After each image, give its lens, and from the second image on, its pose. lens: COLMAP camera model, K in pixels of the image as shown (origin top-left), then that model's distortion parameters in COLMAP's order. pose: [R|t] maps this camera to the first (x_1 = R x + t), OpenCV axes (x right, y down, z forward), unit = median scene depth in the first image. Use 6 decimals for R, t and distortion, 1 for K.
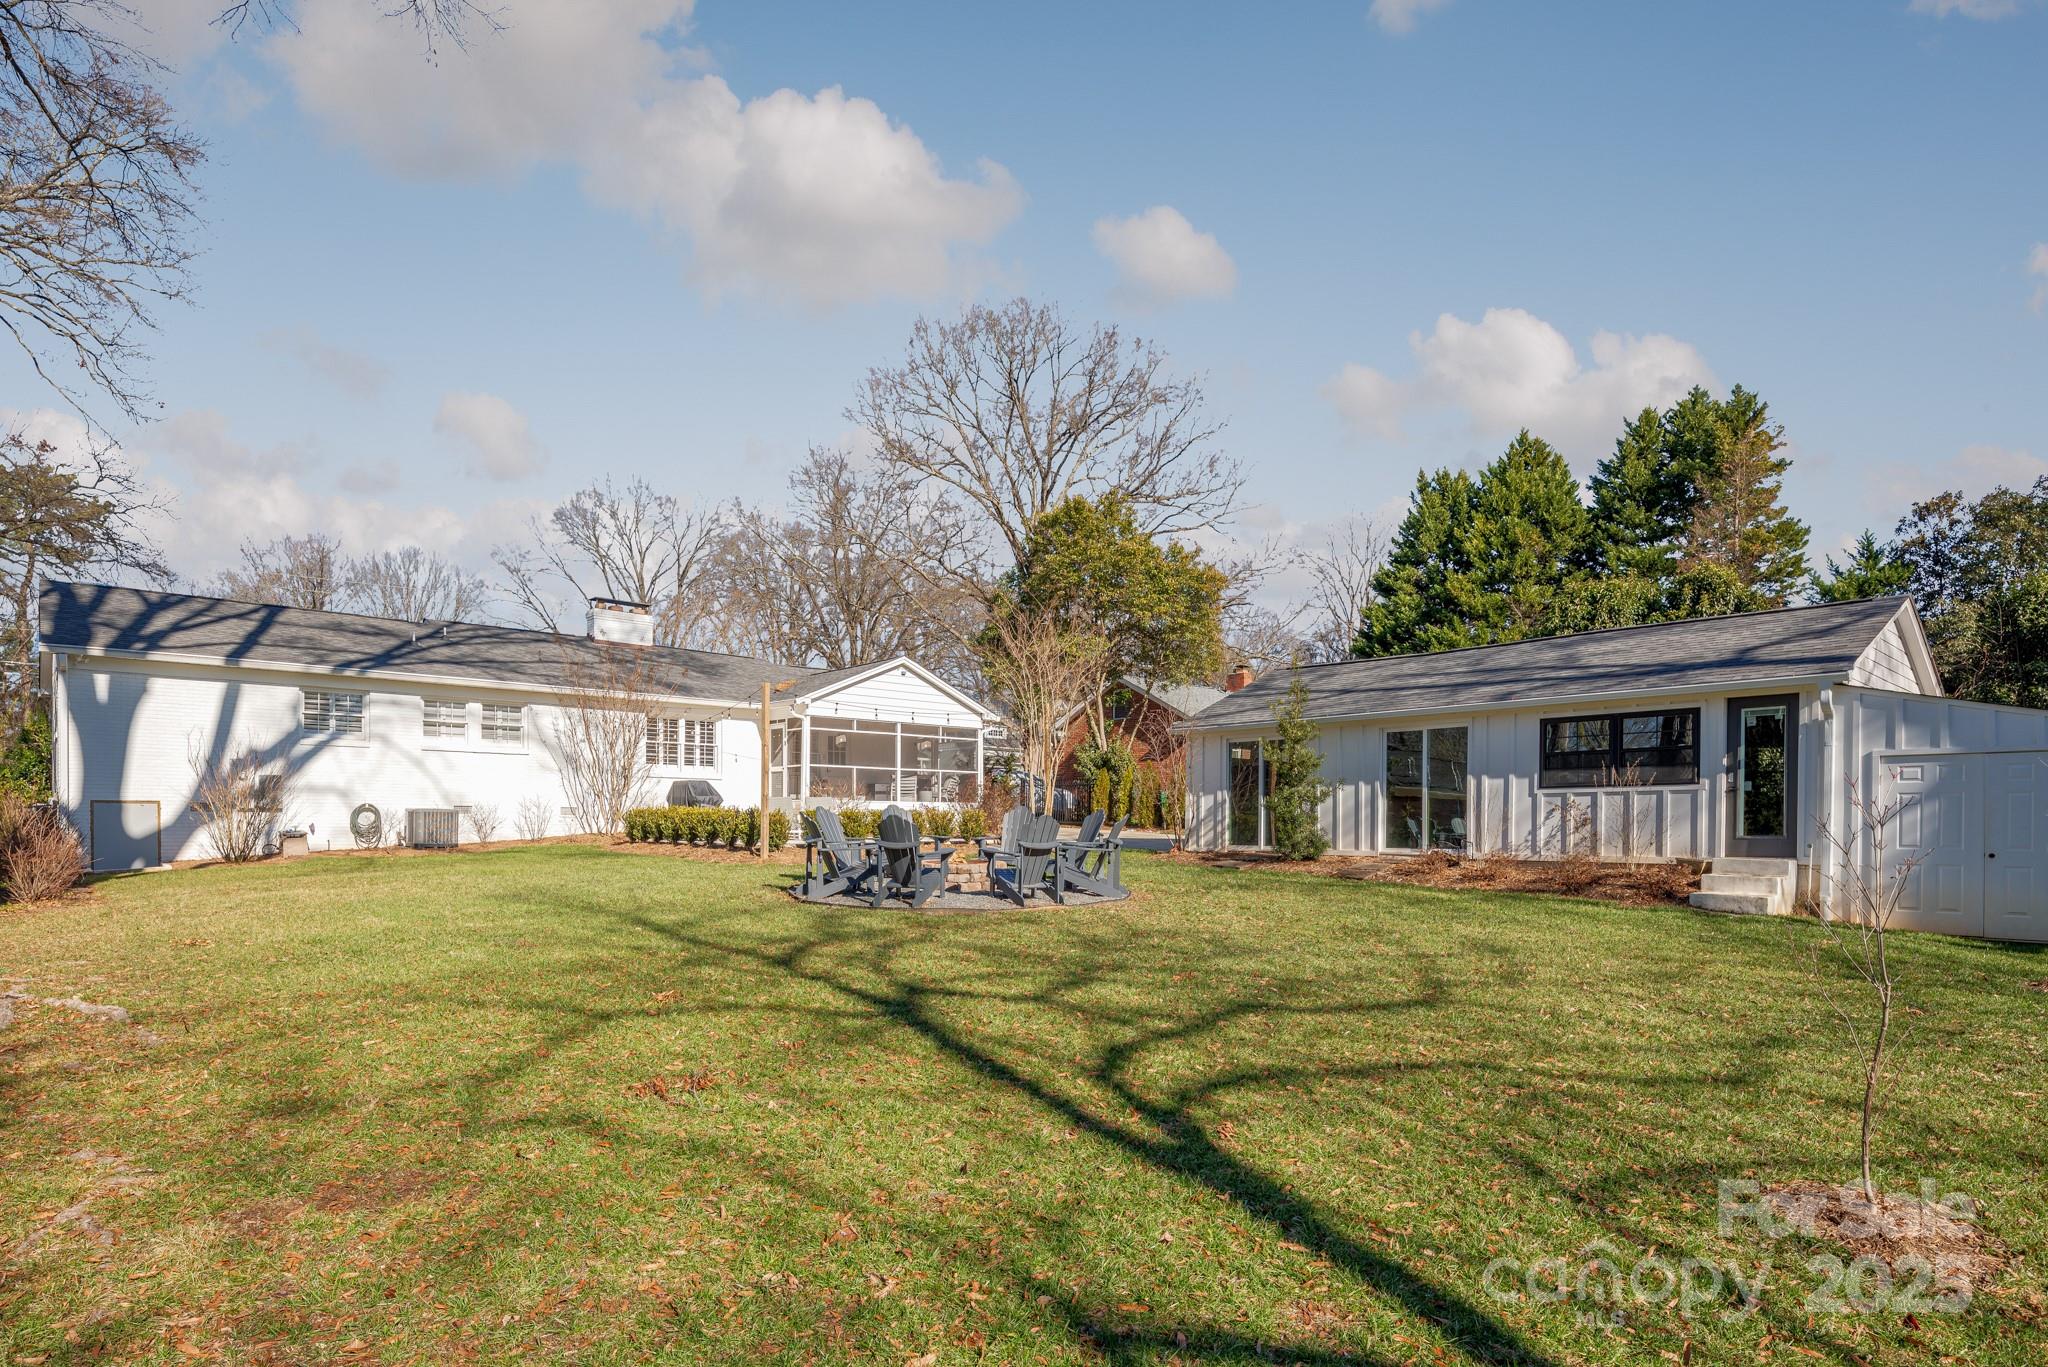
lens RADIAL K [[1115.7, 0, 1023.4], [0, 1115.7, 708.4], [0, 0, 1]] dist [0.002066, -0.000335]
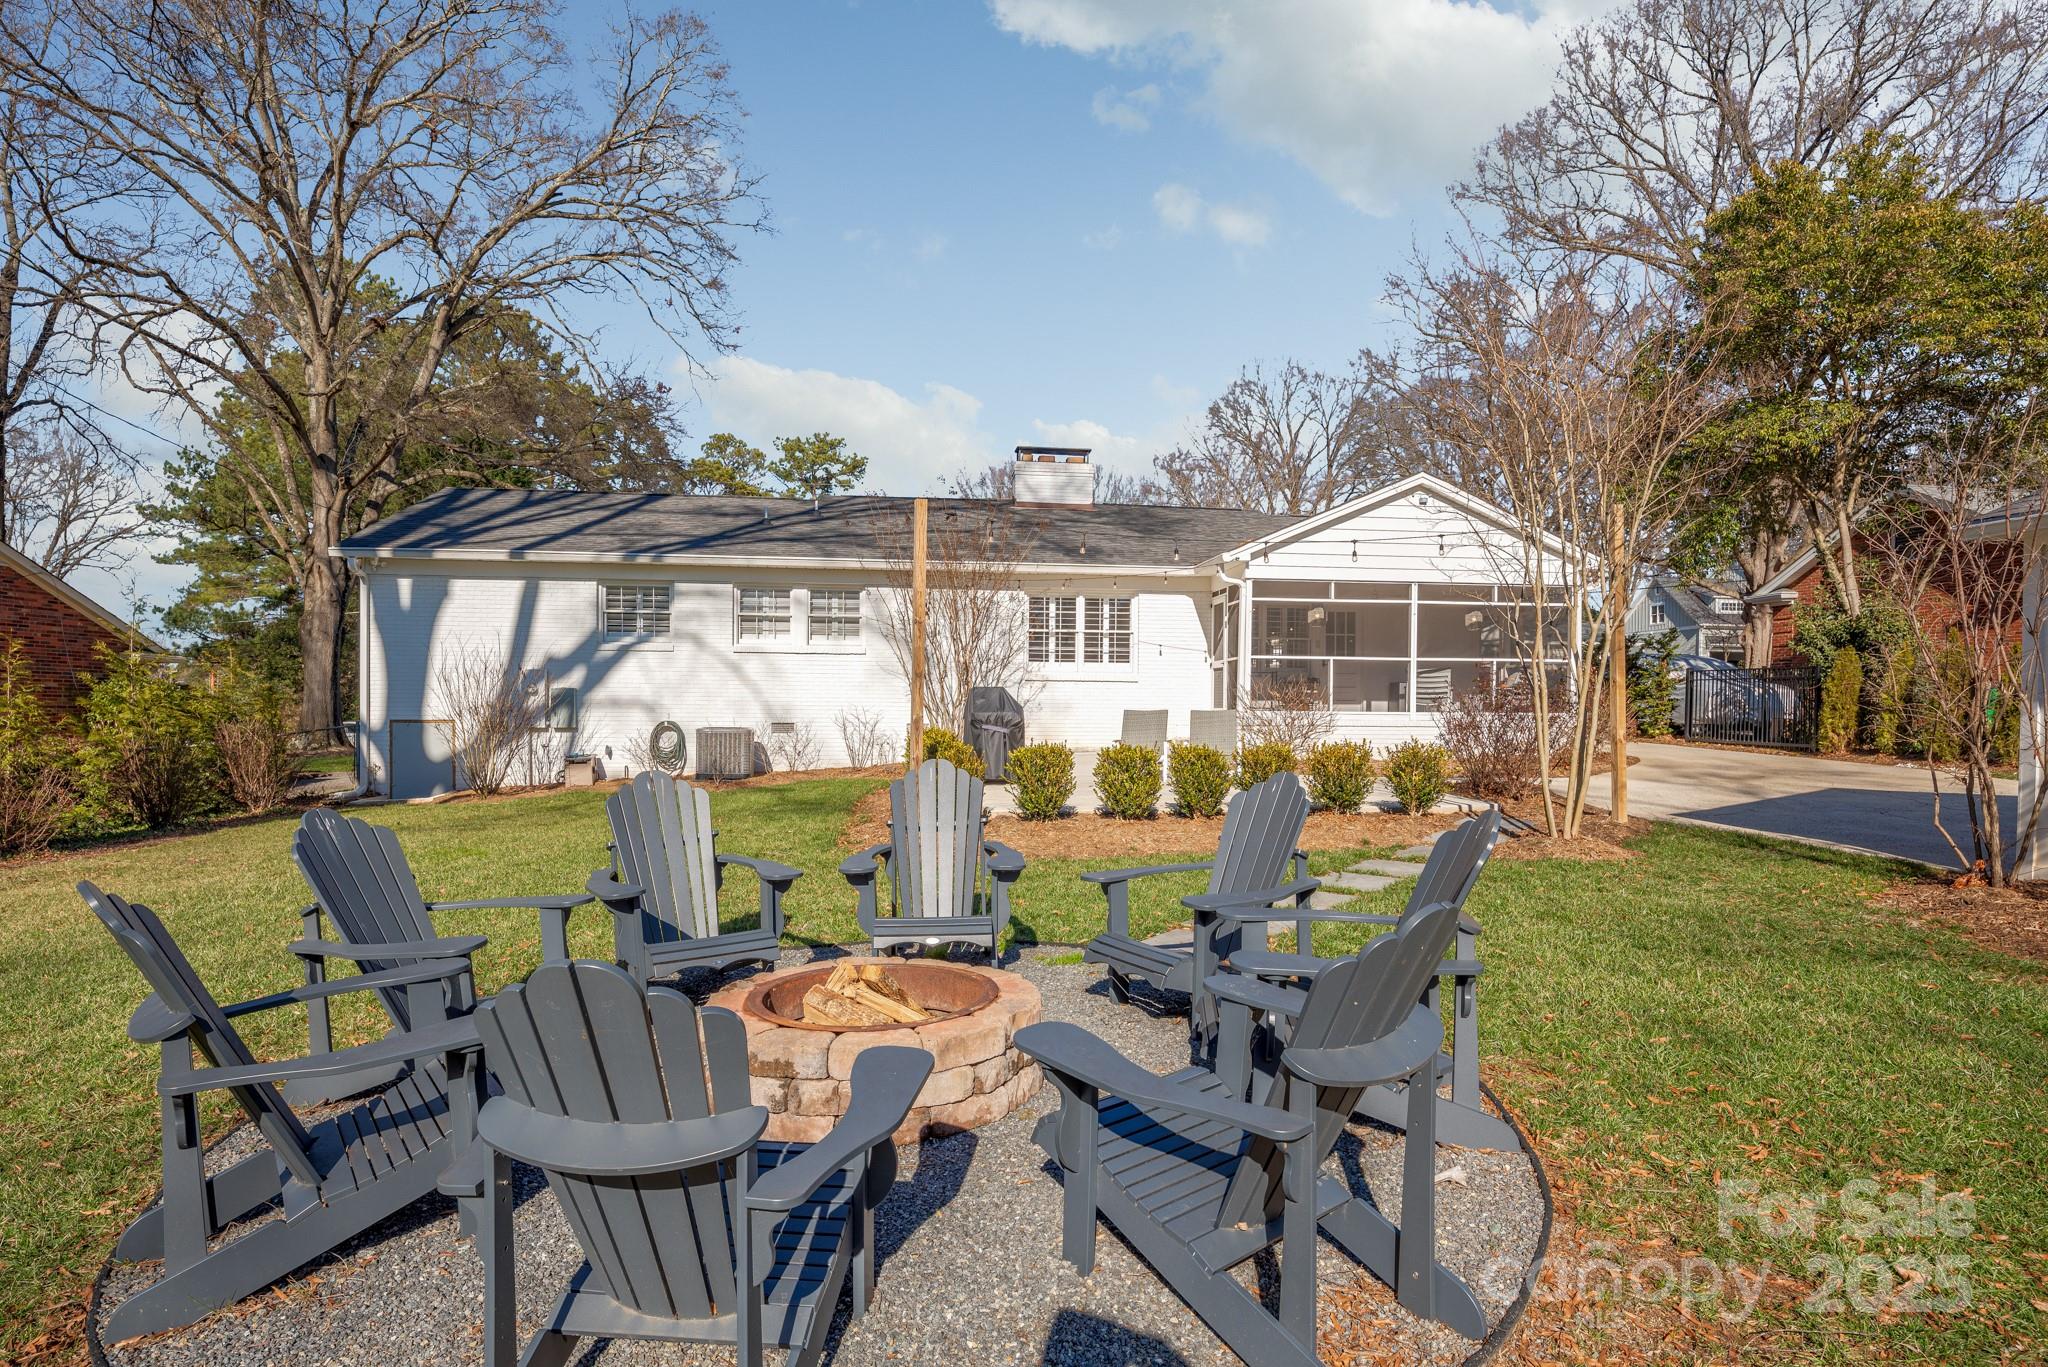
lens RADIAL K [[1115.7, 0, 1023.4], [0, 1115.7, 708.4], [0, 0, 1]] dist [0.002066, -0.000335]
pose [[0.821062, -0.002920, -0.570831, 0.072586], [0.056565, 0.995481, 0.076269, 0.026801], [0.568029, -0.094911, 0.817518, 0.446325]]
